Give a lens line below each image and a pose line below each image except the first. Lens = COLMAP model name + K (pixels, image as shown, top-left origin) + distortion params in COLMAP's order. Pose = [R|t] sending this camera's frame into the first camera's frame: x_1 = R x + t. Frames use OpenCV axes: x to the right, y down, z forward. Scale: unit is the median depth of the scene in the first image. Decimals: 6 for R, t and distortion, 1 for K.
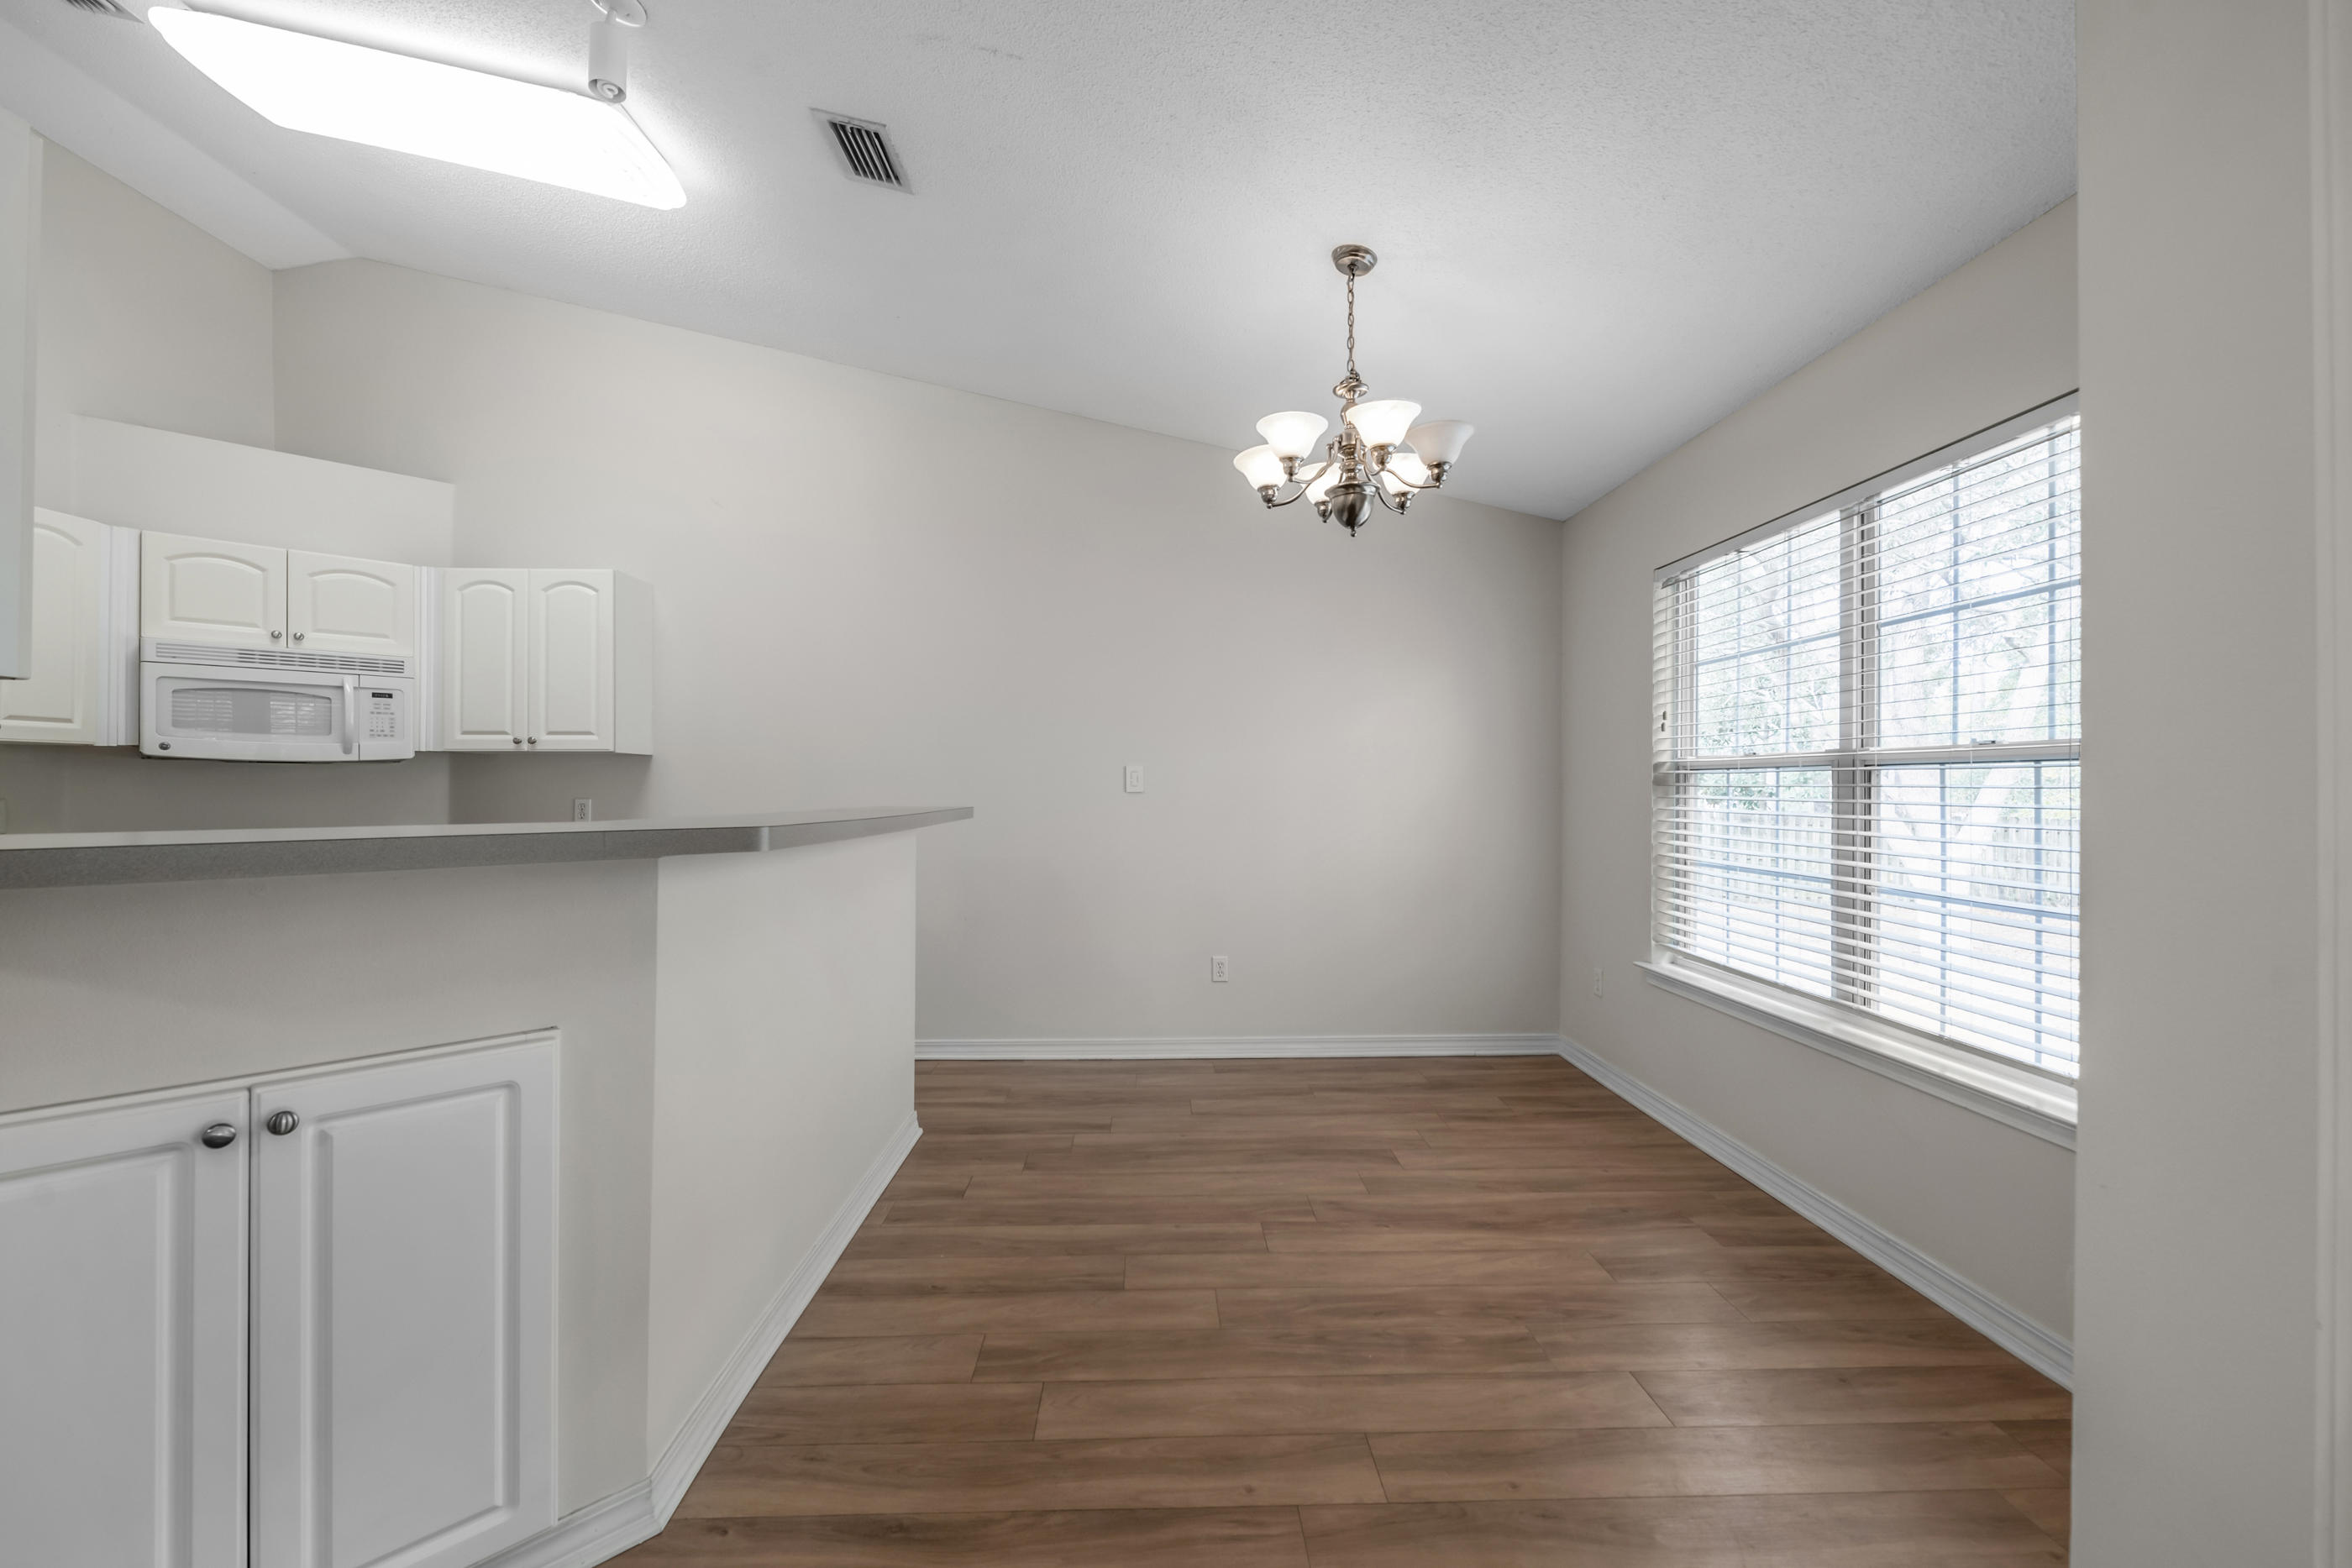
lens RADIAL K [[980.4, 0, 1166.2], [0, 980.4, 787.6], [0, 0, 1]] dist [0.000313, -0.000249]
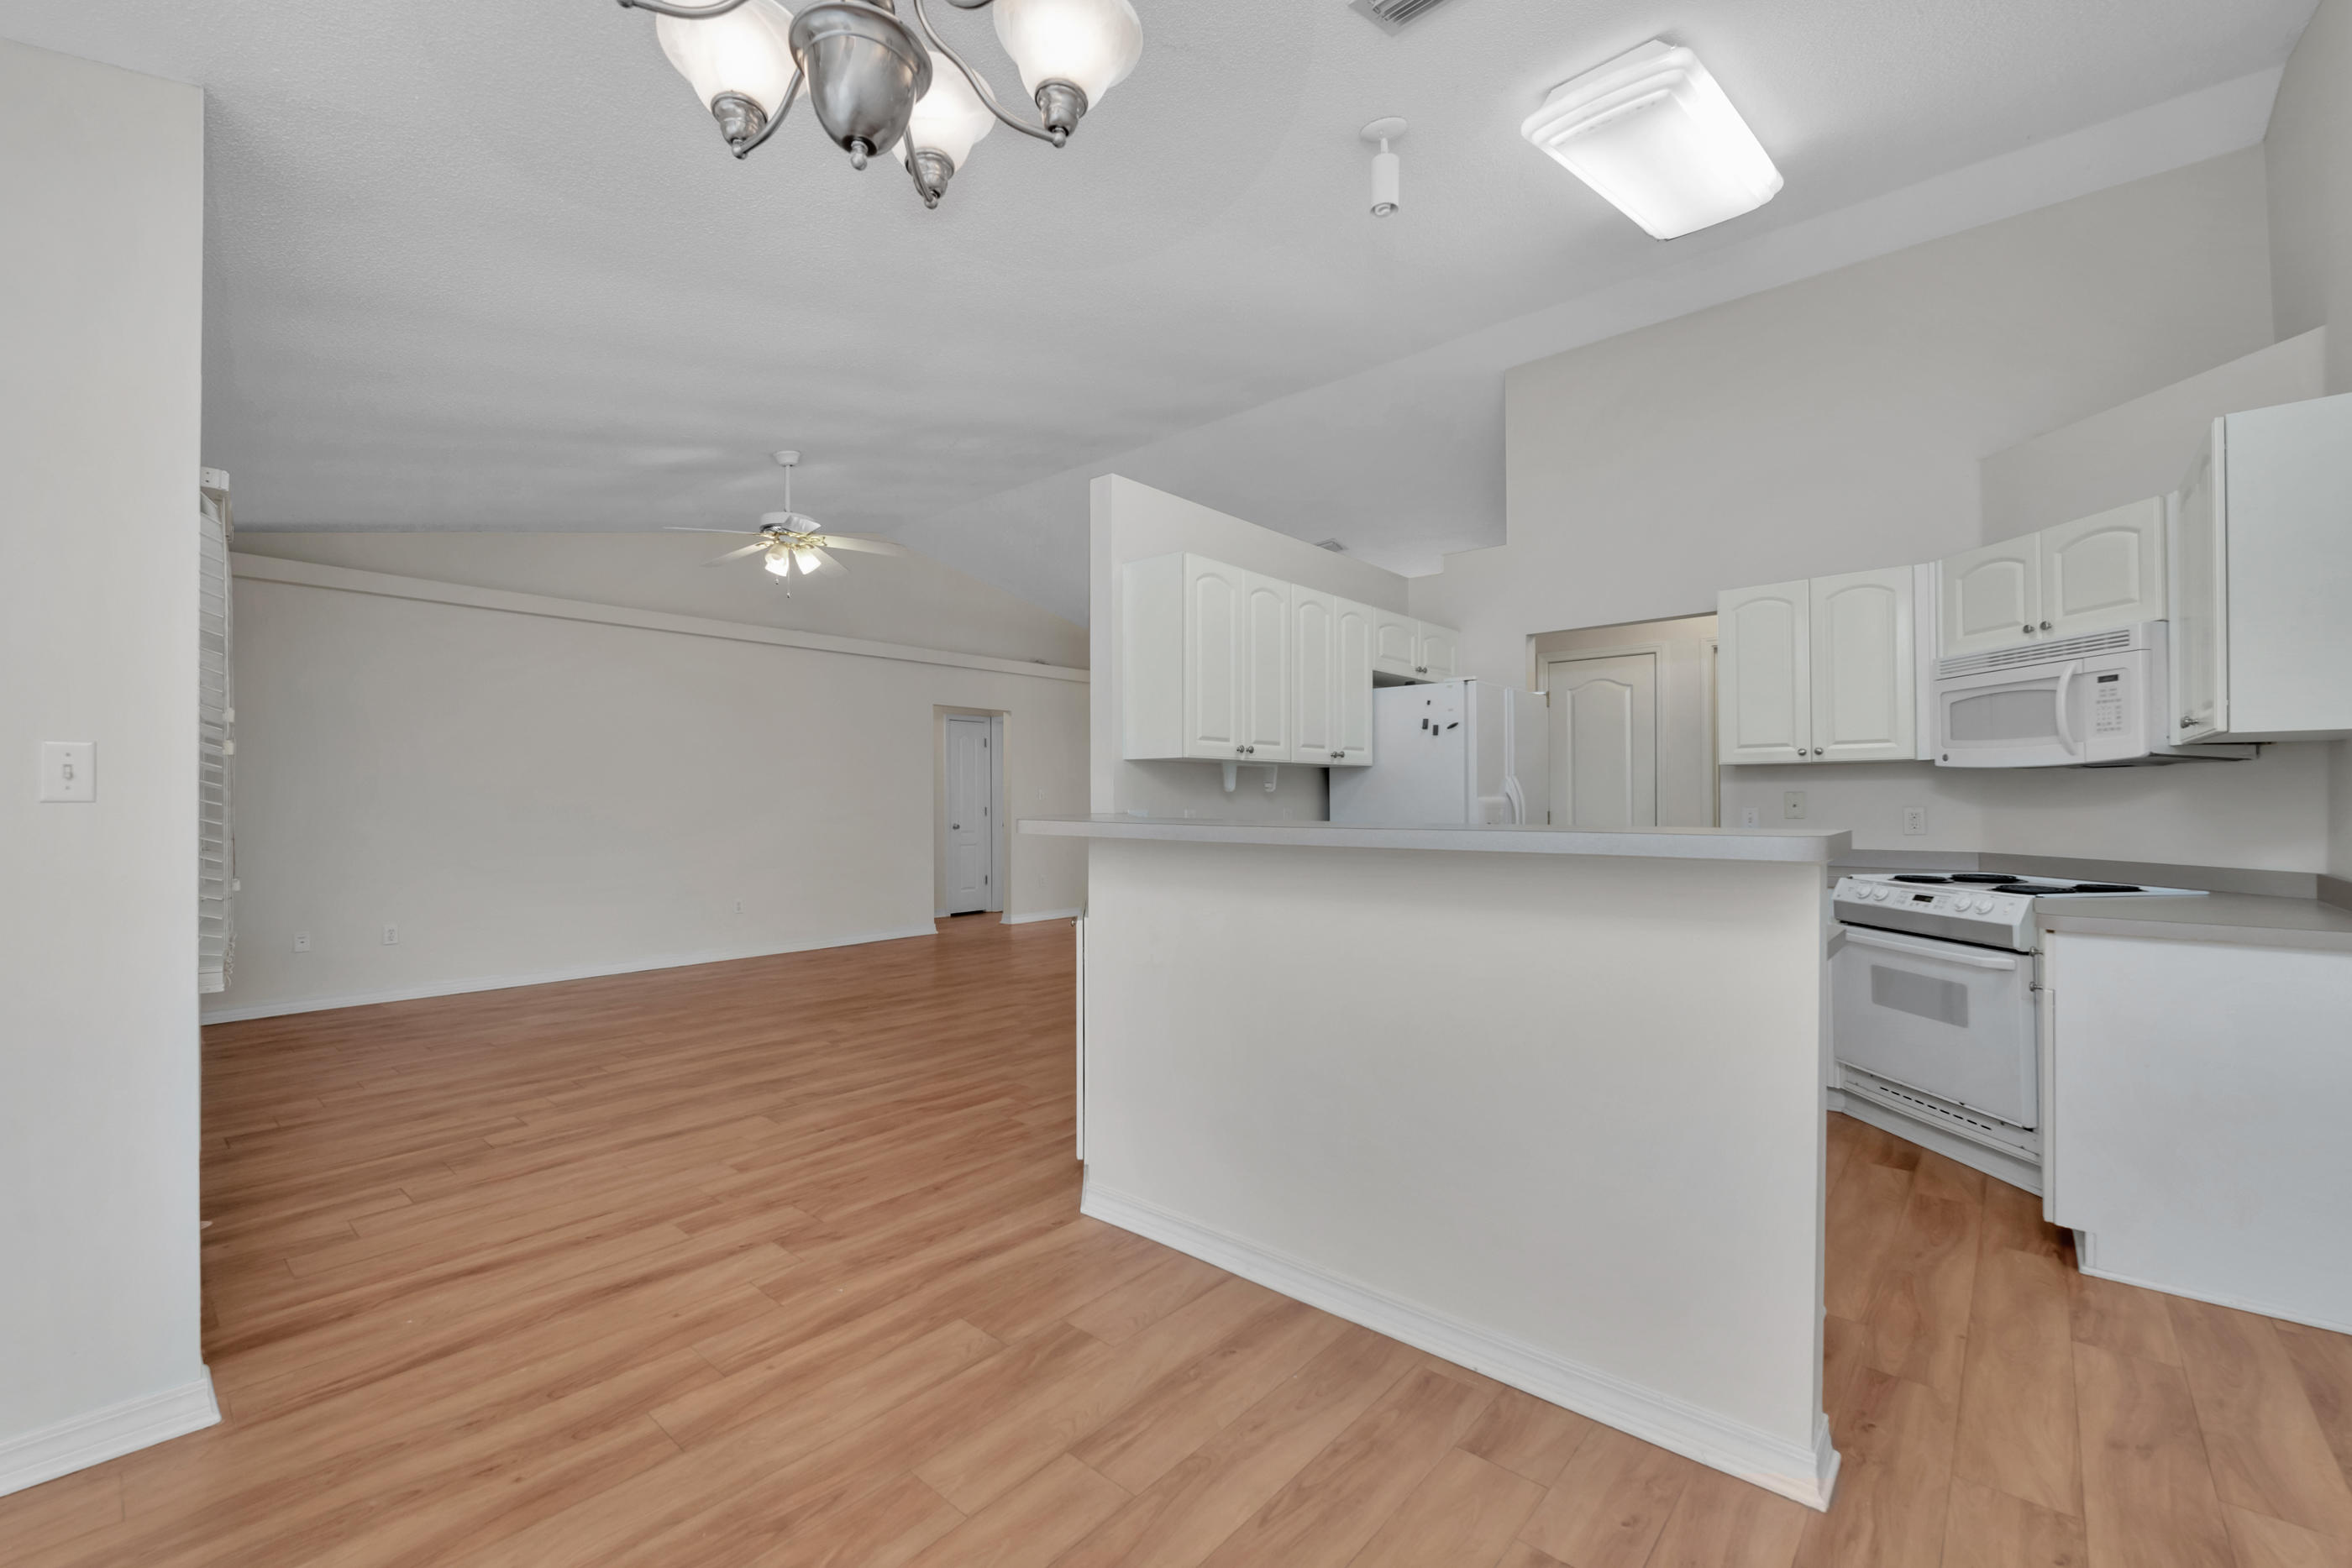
lens RADIAL K [[980.4, 0, 1166.2], [0, 980.4, 787.6], [0, 0, 1]] dist [0.000313, -0.000249]
pose [[-0.683270, -0.009088, -0.730110, 0.510885], [-0.001646, 0.999939, -0.010905, 0.004913], [0.730164, -0.006249, -0.683243, 1.737551]]
